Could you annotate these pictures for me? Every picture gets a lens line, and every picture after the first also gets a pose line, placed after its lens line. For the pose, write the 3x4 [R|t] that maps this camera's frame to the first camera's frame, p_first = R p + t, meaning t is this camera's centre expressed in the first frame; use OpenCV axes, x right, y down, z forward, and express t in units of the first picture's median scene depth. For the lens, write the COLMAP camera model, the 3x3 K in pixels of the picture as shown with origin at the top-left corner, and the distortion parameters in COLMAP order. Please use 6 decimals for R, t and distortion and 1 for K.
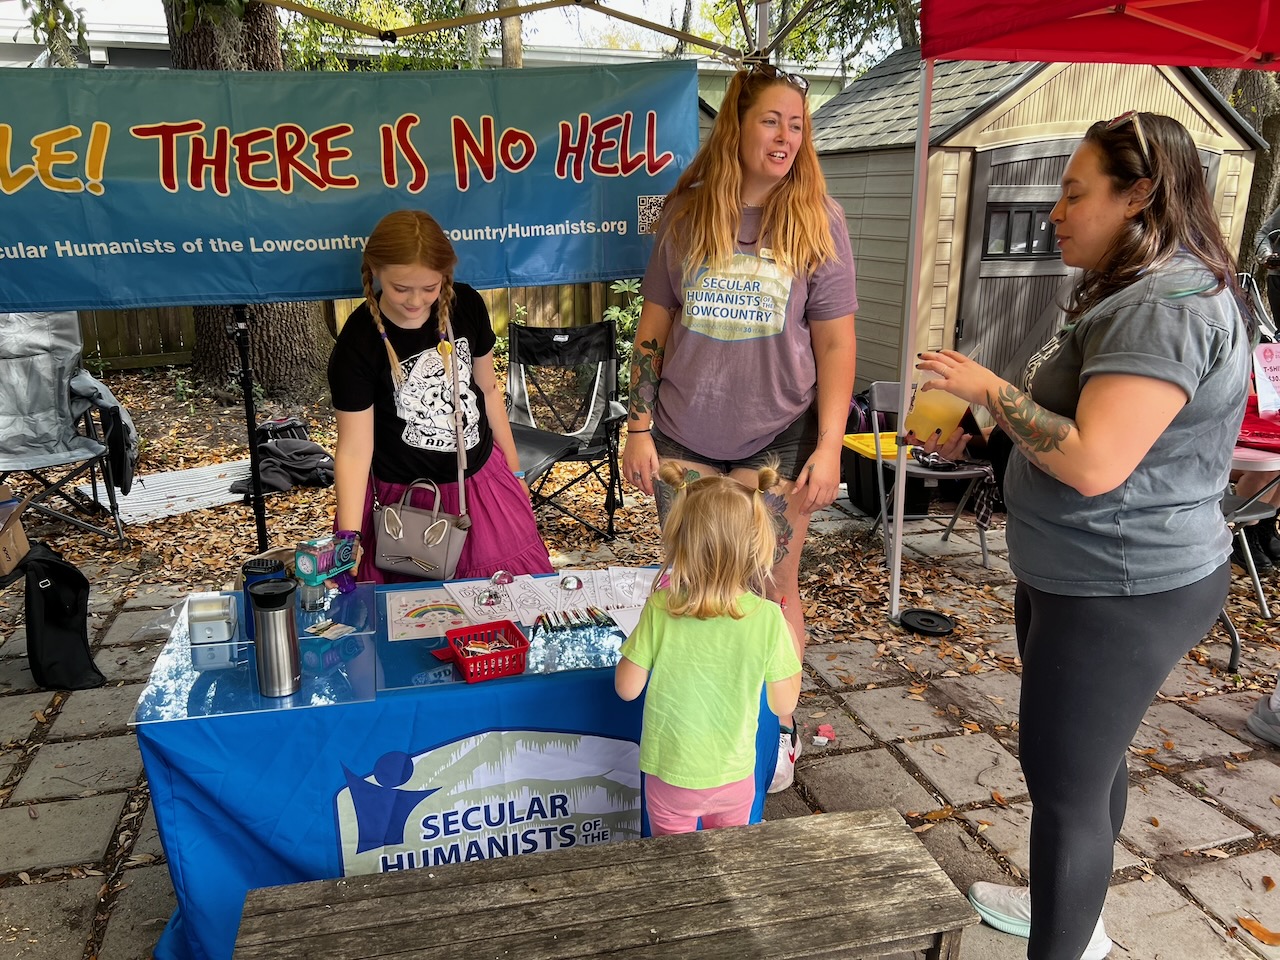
lens RADIAL K [[954.7, 0, 612.7], [0, 954.7, 514.6], [0, 0, 1]] dist [0.064188, -0.115353]
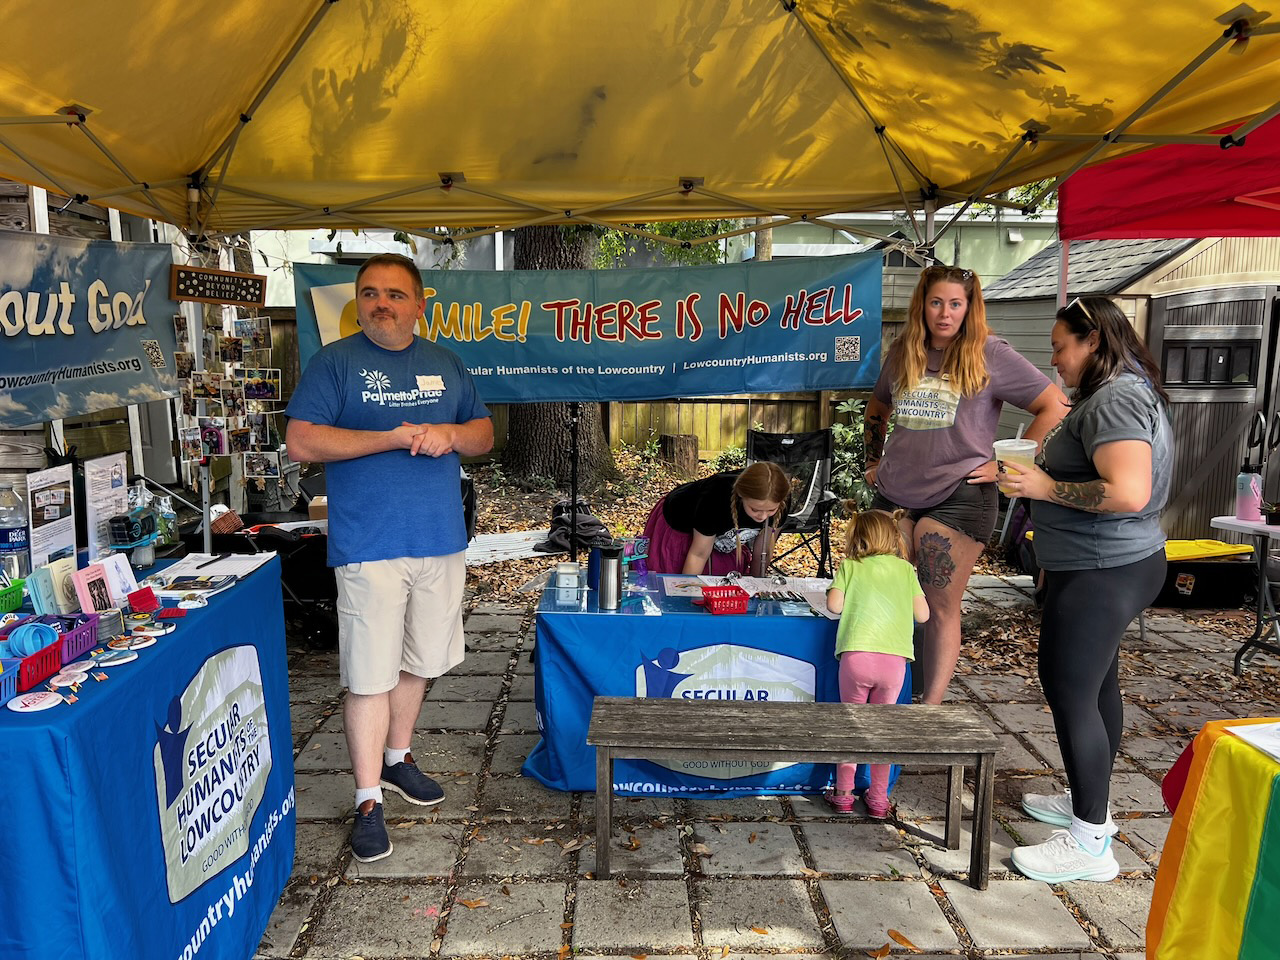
lens RADIAL K [[954.7, 0, 612.7], [0, 954.7, 514.6], [0, 0, 1]] dist [0.064188, -0.115353]
pose [[0.969559, 0.042064, -0.241217, 0.038296], [-0.072714, 0.990155, -0.119605, 0.099713], [0.233812, 0.133504, 0.963073, -0.339376]]
